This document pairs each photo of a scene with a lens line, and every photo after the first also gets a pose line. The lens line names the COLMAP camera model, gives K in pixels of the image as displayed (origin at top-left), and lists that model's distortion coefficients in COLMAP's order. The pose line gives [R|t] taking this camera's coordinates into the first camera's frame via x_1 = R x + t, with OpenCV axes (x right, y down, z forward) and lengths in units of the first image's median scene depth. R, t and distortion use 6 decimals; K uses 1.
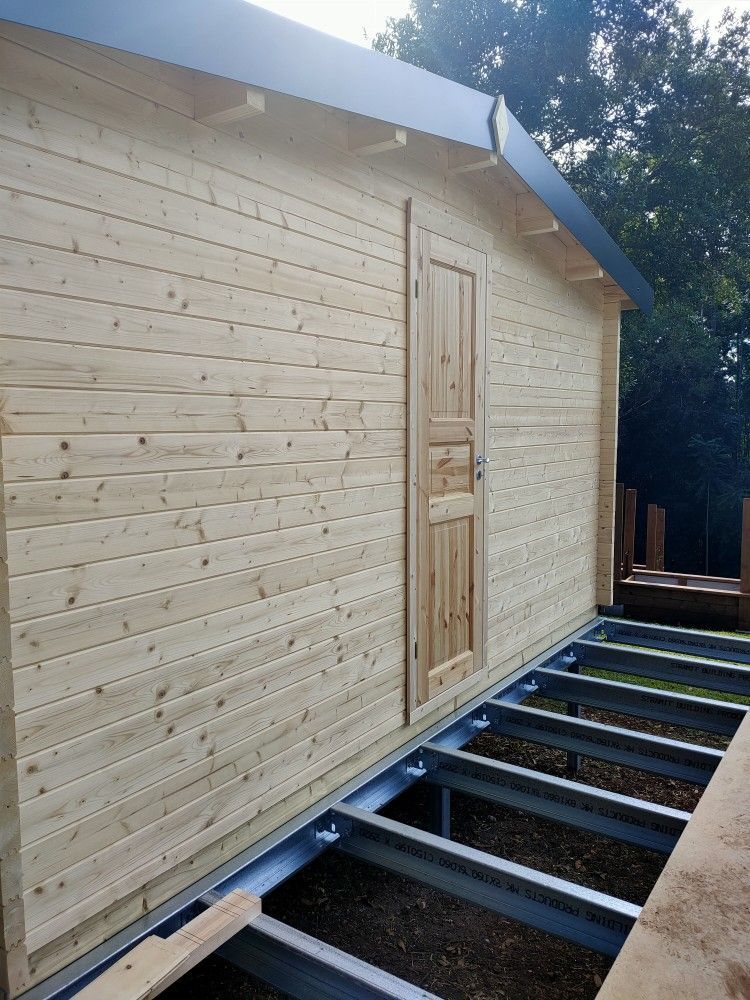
lens RADIAL K [[759.8, 0, 383.5], [0, 759.8, 496.5], [0, 0, 1]] dist [0.067910, -0.080914]
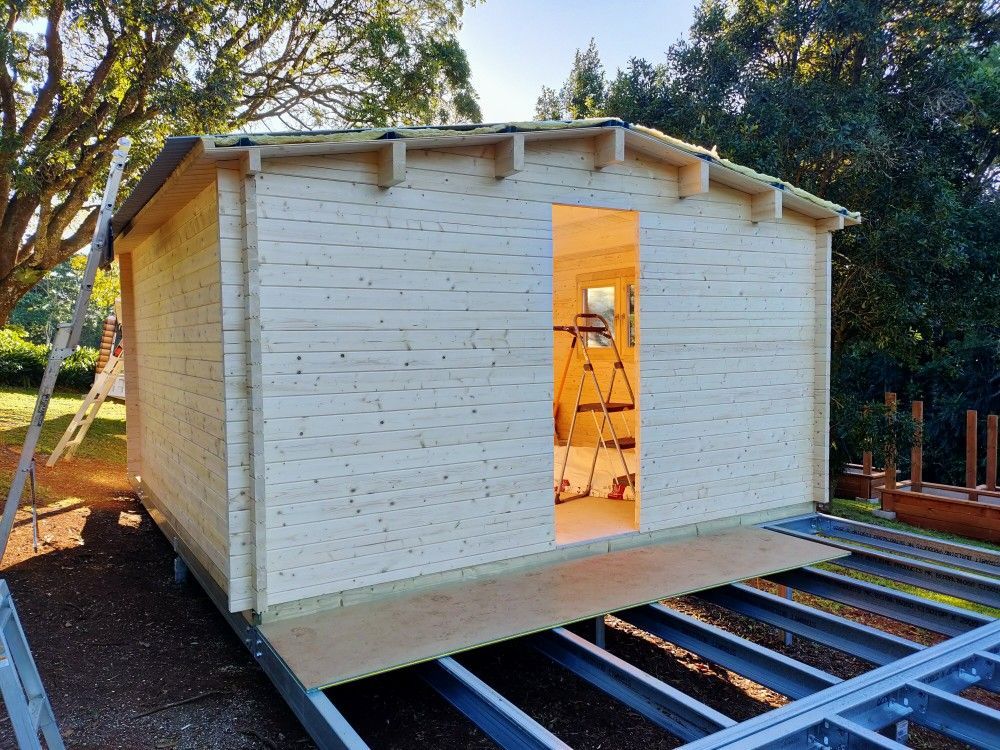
lens RADIAL K [[759.8, 0, 482.8], [0, 759.8, 379.3], [0, 0, 1]] dist [0.067910, -0.080914]
pose [[0.904945, 0.013399, -0.425317, 0.511493], [-0.029934, 0.999033, -0.032218, 0.023713], [0.424474, 0.041887, 0.904471, -0.365811]]
